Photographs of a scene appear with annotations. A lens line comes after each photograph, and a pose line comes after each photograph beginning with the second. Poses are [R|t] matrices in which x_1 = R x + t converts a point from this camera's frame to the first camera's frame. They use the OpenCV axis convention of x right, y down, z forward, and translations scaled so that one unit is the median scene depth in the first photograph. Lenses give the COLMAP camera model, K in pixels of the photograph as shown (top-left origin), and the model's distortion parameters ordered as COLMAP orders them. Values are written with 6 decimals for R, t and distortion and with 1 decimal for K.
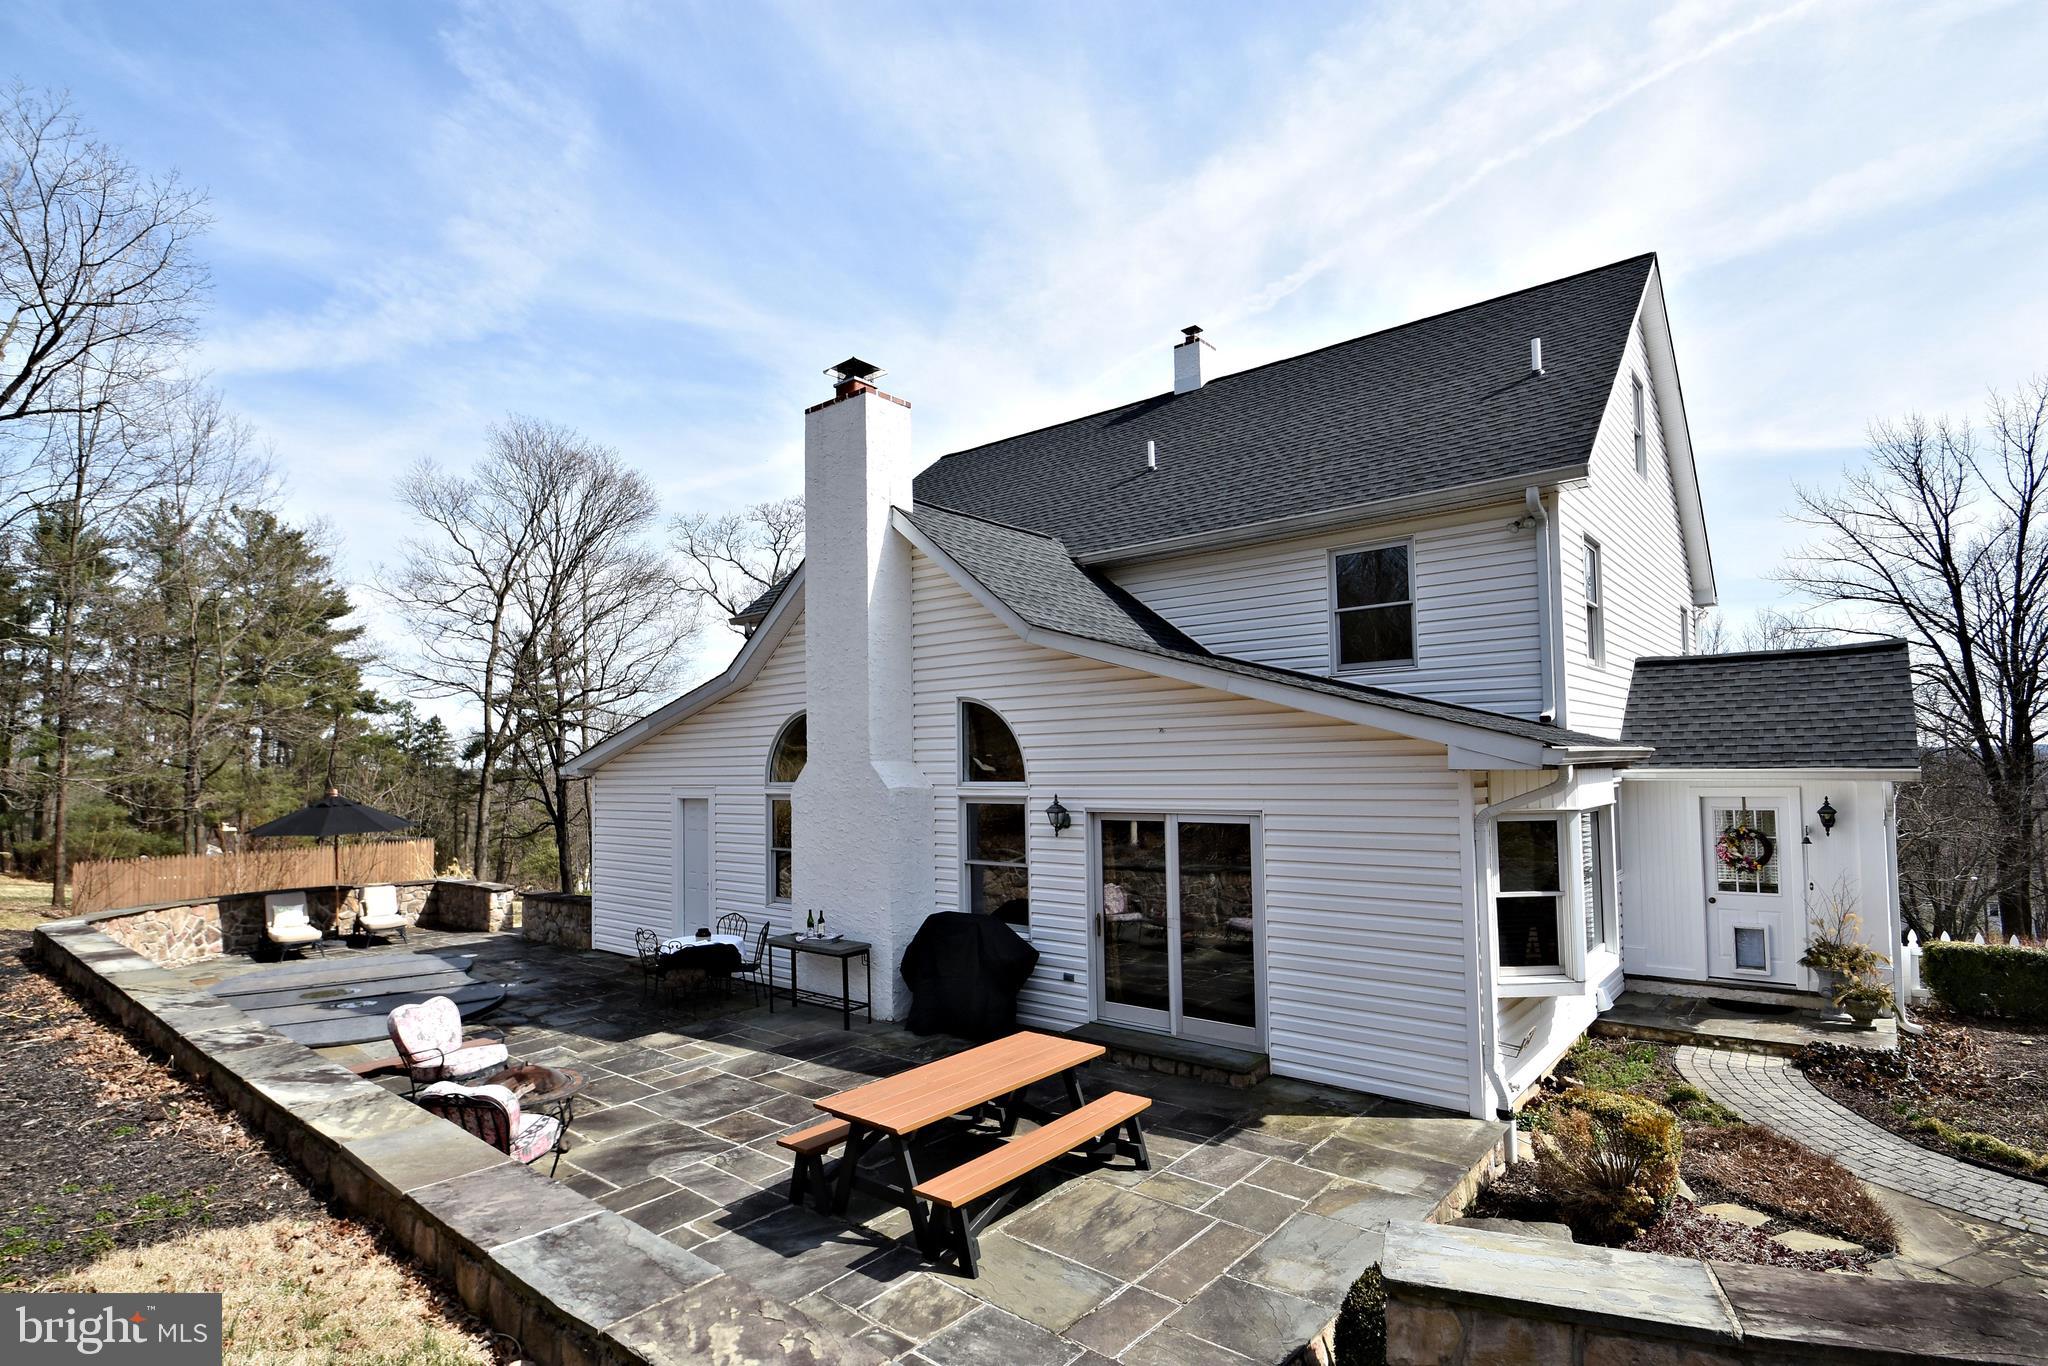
lens RADIAL K [[1018.9, 0, 974.0], [0, 1018.9, 706.3], [0, 0, 1]] dist [0.000292, -0.000240]
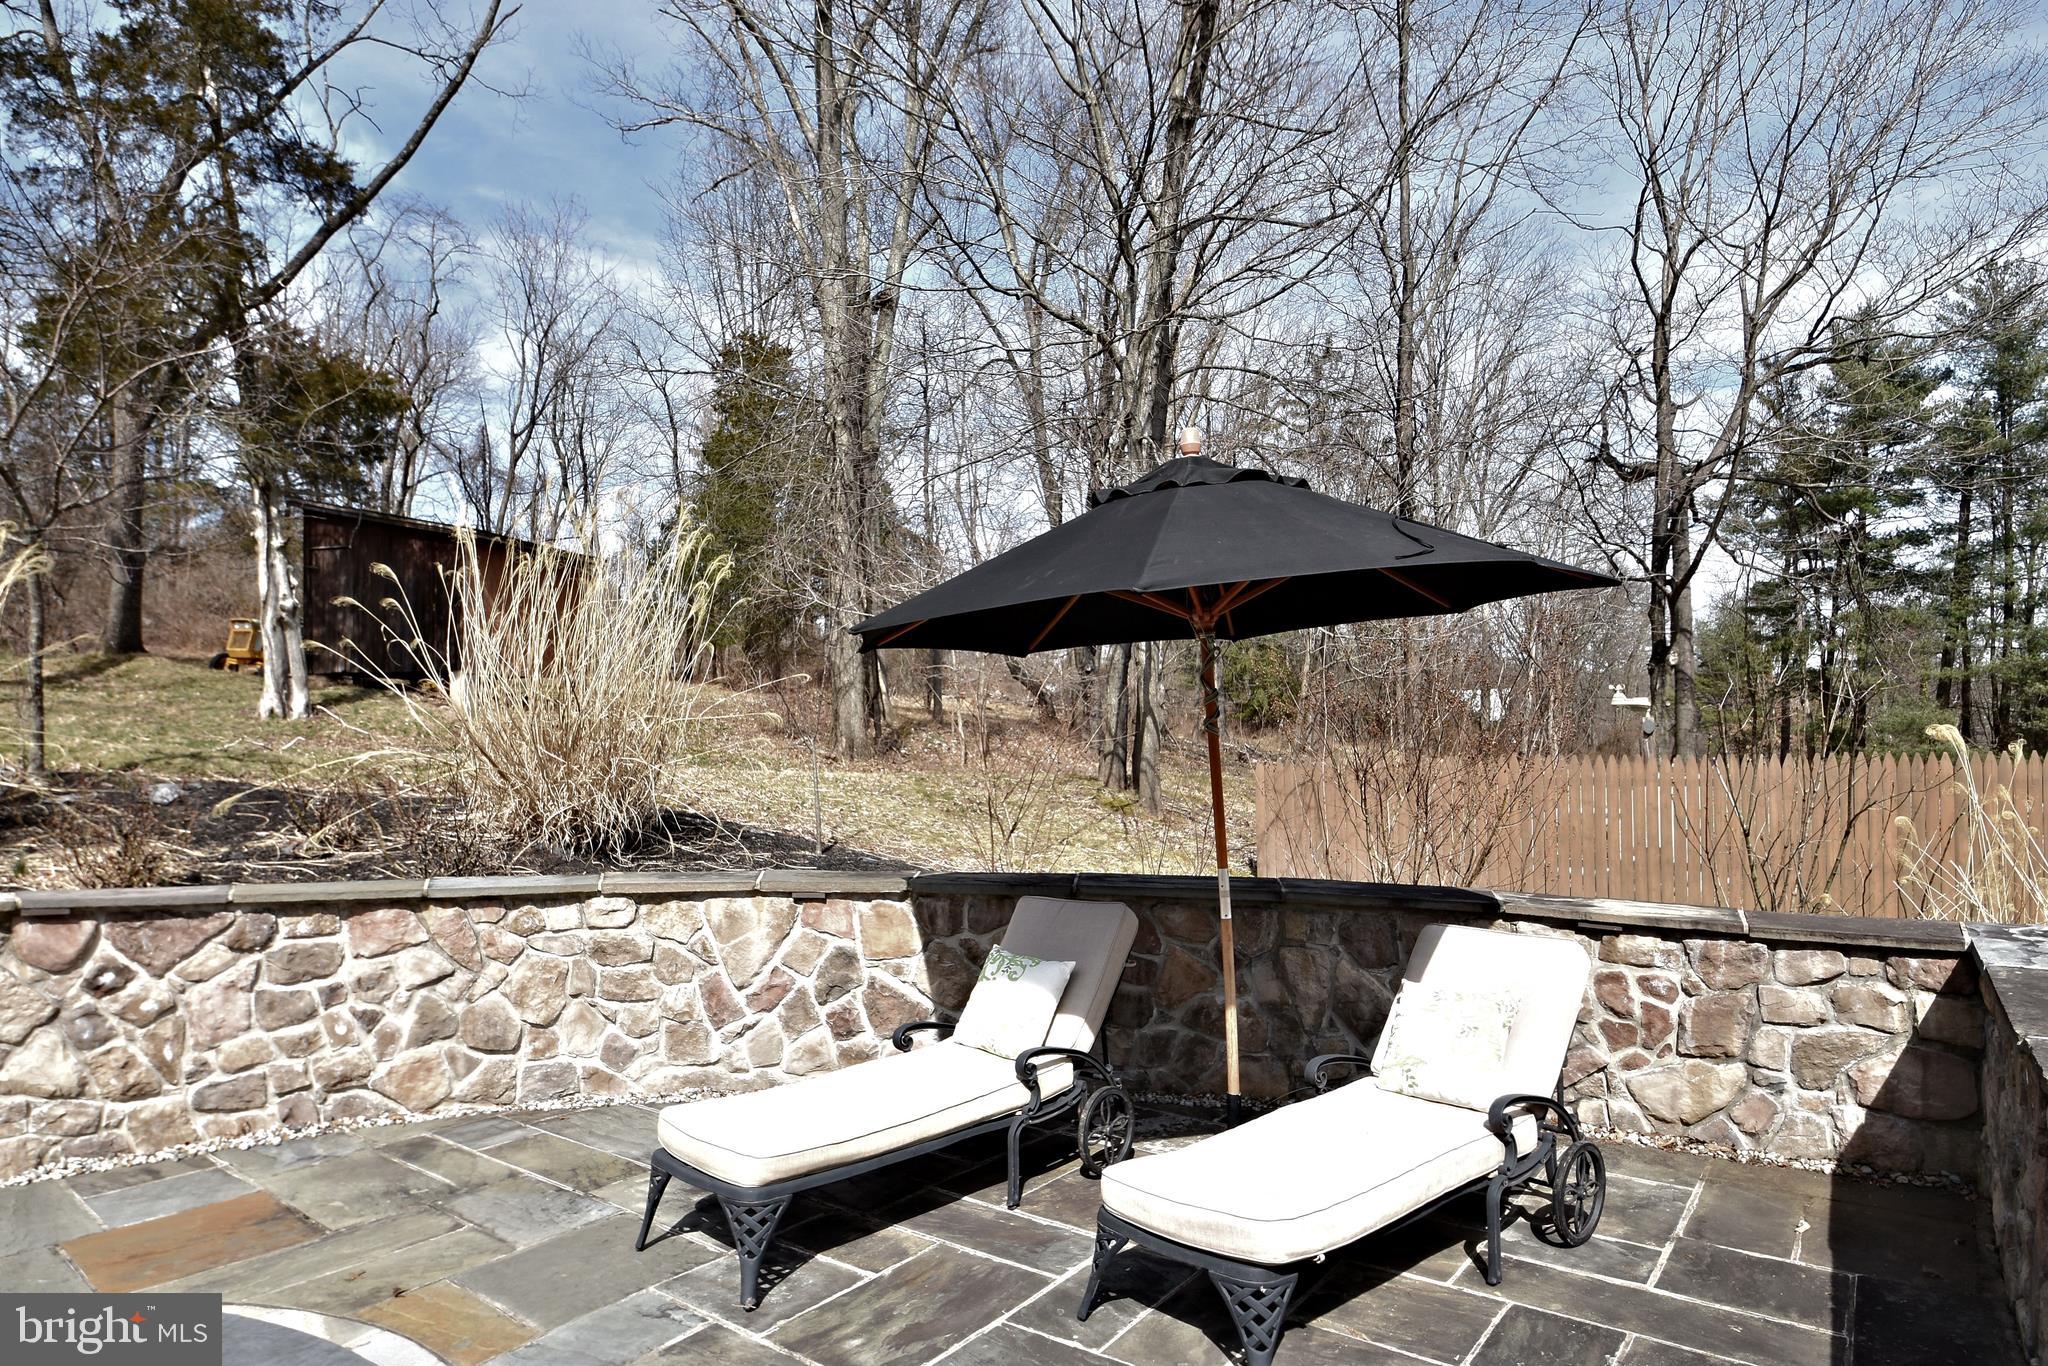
lens RADIAL K [[1124.3, 0, 1018.0], [0, 1124.3, 718.7], [0, 0, 1]] dist [-0.023155, -0.000375]
pose [[0.078272, 0.004044, -0.996924, -0.421038], [0.081805, 0.996593, 0.010466, 0.139084], [0.993570, -0.082372, 0.077674, 0.981815]]
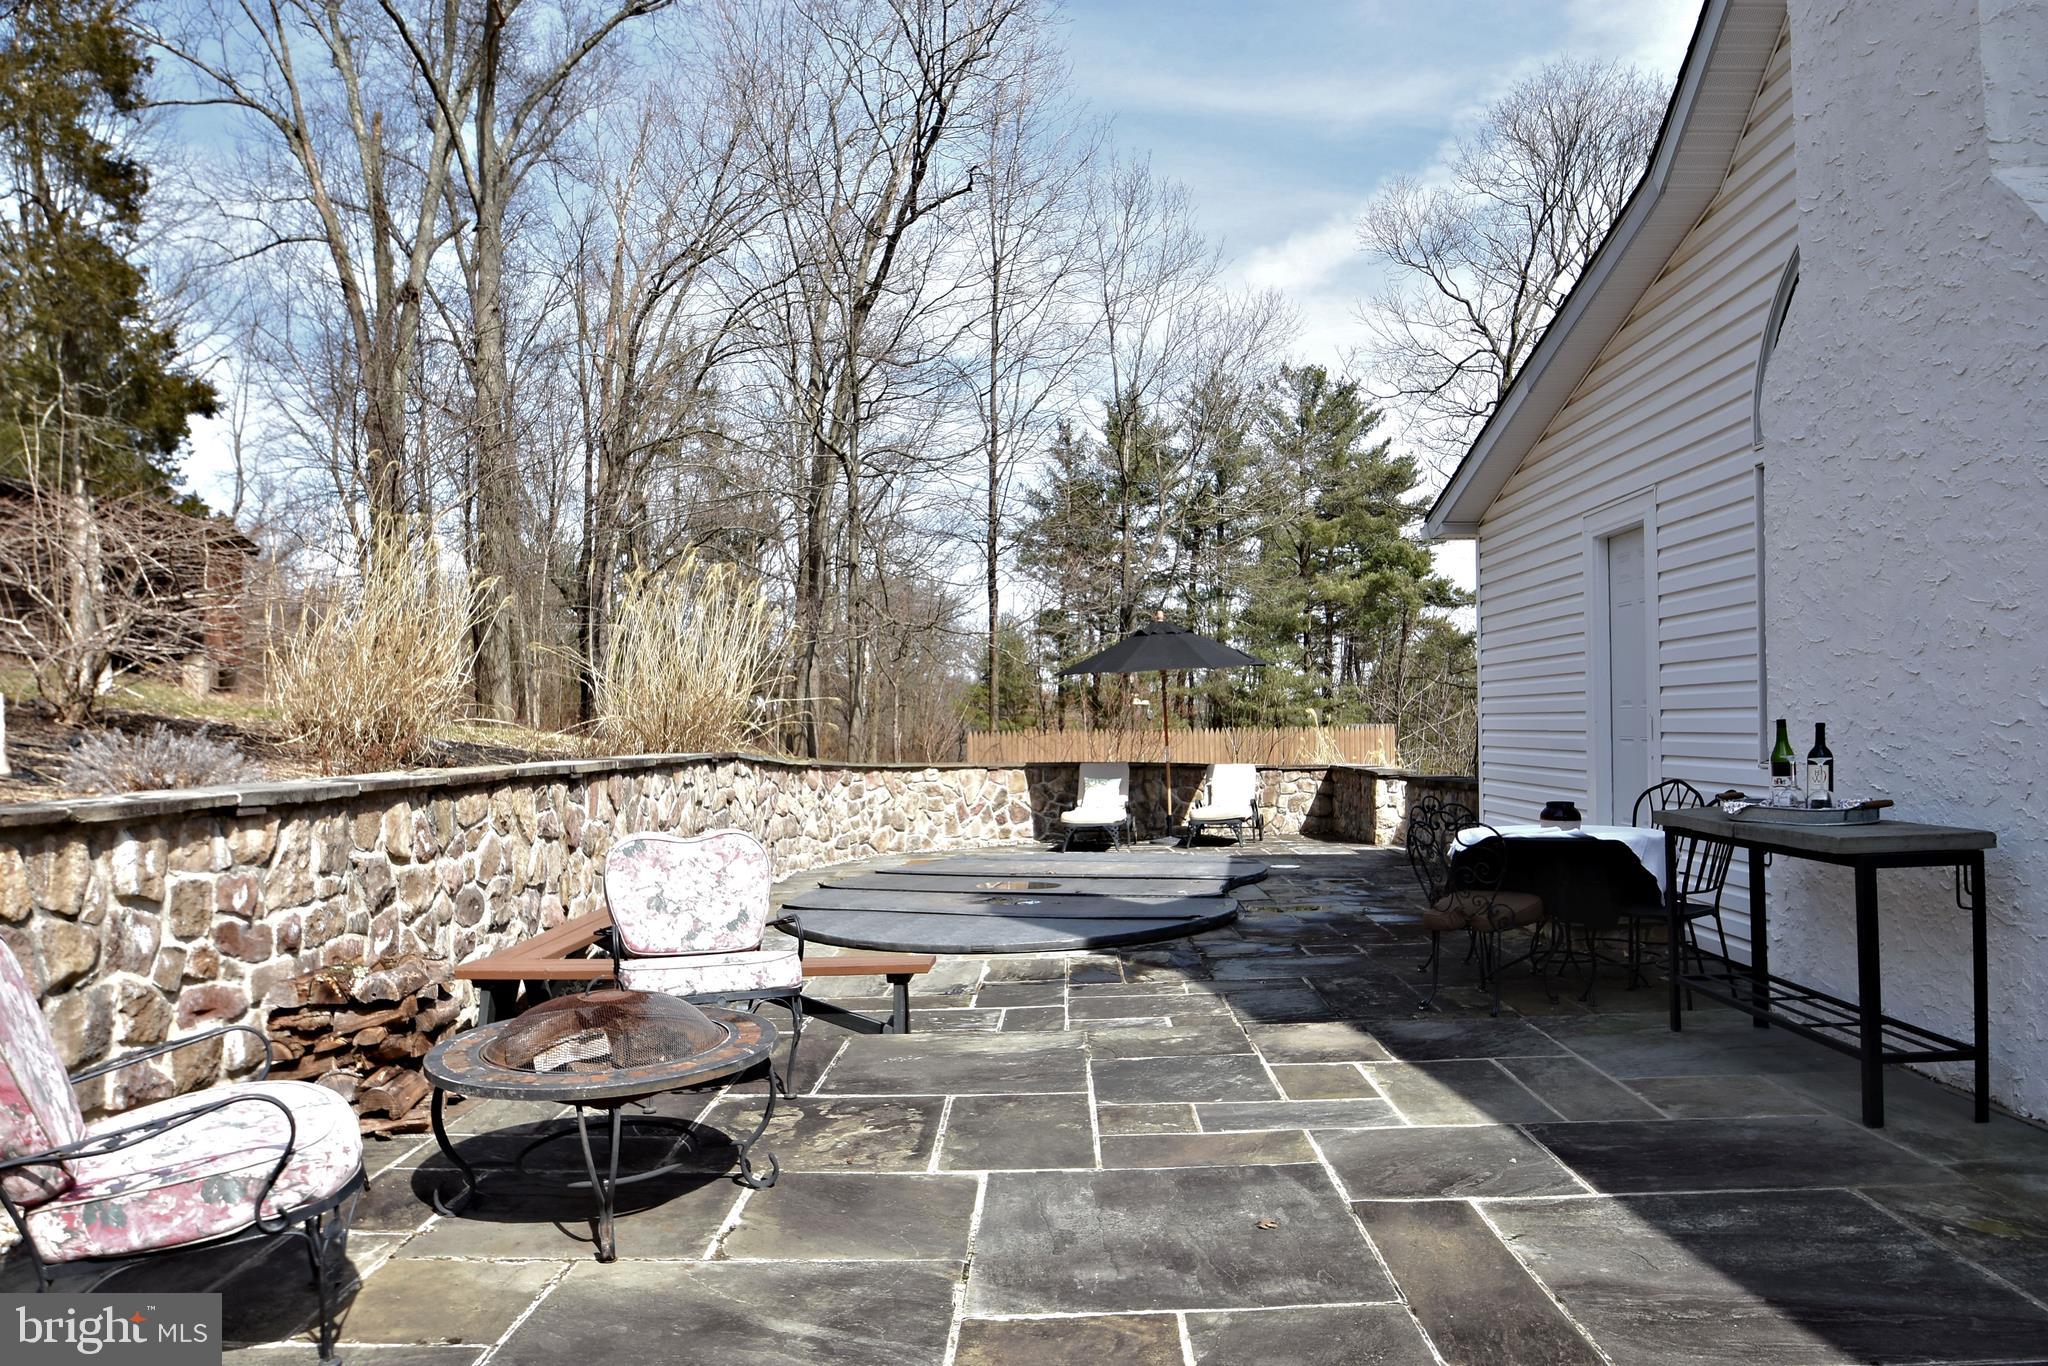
lens RADIAL K [[1376.9, 0, 985.9], [0, 1376.9, 720.5], [0, 0, 1]] dist [-0.036360, -0.004514]
pose [[0.620036, 0.000067, -0.784573, 0.007534], [0.055945, 0.997451, 0.044298, 0.110453], [0.782576, -0.071360, 0.618452, 0.366443]]
